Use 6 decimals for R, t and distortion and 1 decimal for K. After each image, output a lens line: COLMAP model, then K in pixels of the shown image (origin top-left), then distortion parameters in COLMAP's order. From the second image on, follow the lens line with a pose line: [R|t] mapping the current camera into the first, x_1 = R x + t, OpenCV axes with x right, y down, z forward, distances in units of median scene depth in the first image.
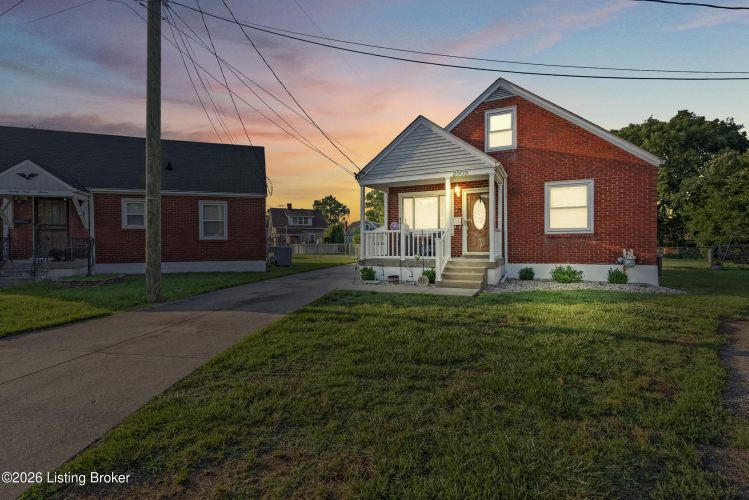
lens RADIAL K [[337.5, 0, 371.1], [0, 337.5, 249.0], [0, 0, 1]] dist [-0.005686, 0.003136]
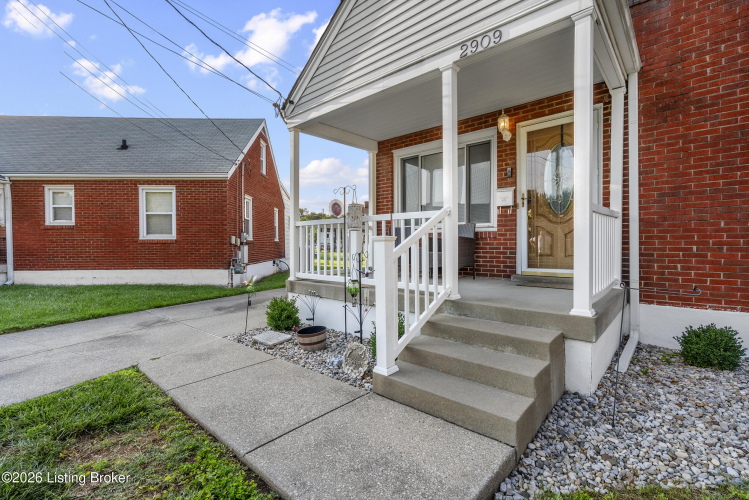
lens RADIAL K [[337.5, 0, 371.2], [0, 337.5, 249.1], [0, 0, 1]] dist [-0.005686, 0.003136]
pose [[0.963875, 0.006623, -0.266272, 0.228442], [-0.006096, 0.999977, 0.002805, -0.016297], [0.266284, -0.001081, 0.963894, 0.588474]]
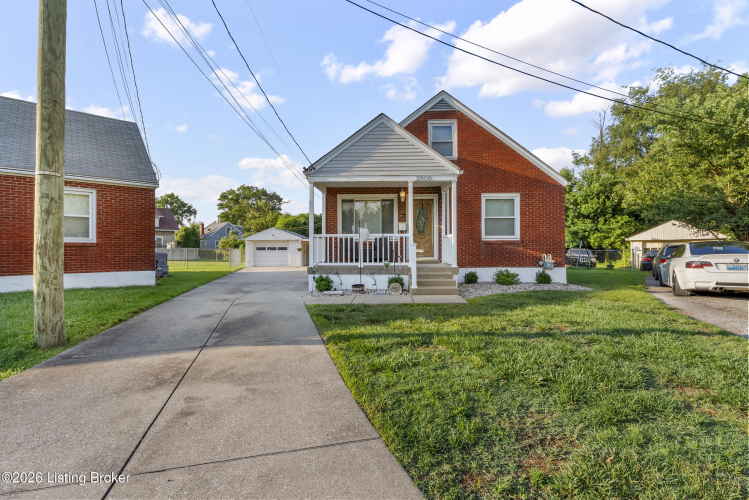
lens RADIAL K [[337.5, 0, 372.5], [0, 337.5, 246.9], [0, 0, 1]] dist [-0.005686, 0.003136]
pose [[0.913511, 0.005265, 0.406780, -0.249918], [0.003540, 0.999775, -0.020892, -0.002404], [-0.406798, 0.020525, 0.913287, 0.149198]]
